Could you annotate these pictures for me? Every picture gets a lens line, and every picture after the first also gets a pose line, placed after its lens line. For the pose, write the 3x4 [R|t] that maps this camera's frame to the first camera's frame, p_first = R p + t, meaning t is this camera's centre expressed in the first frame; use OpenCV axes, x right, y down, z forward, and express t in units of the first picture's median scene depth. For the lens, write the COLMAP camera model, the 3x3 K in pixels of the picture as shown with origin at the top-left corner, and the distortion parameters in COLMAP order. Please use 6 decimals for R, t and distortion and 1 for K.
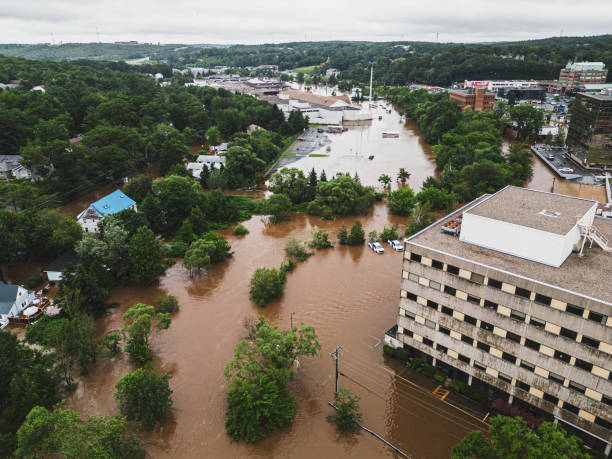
lens RADIAL K [[429.1, 0, 306.0], [0, 429.1, 229.5], [0, 0, 1]] dist [0.081170, -0.080602]
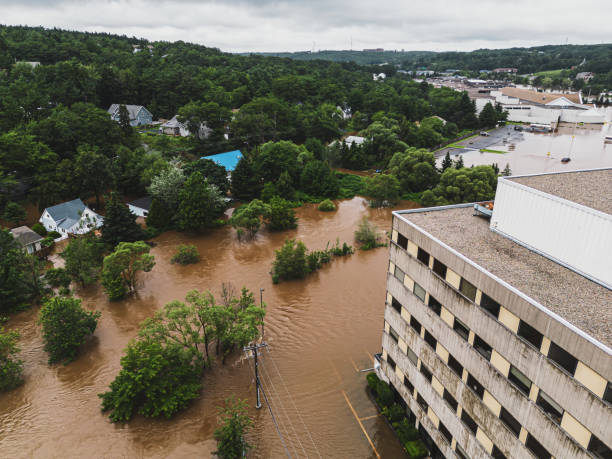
lens RADIAL K [[429.1, 0, 306.0], [0, 429.1, 229.5], [0, 0, 1]] dist [0.081170, -0.080602]
pose [[0.871423, 0.189699, -0.452368, 0.272349], [-0.197390, 0.979846, 0.030651, 0.038022], [0.449065, 0.062583, 0.891305, 0.262098]]
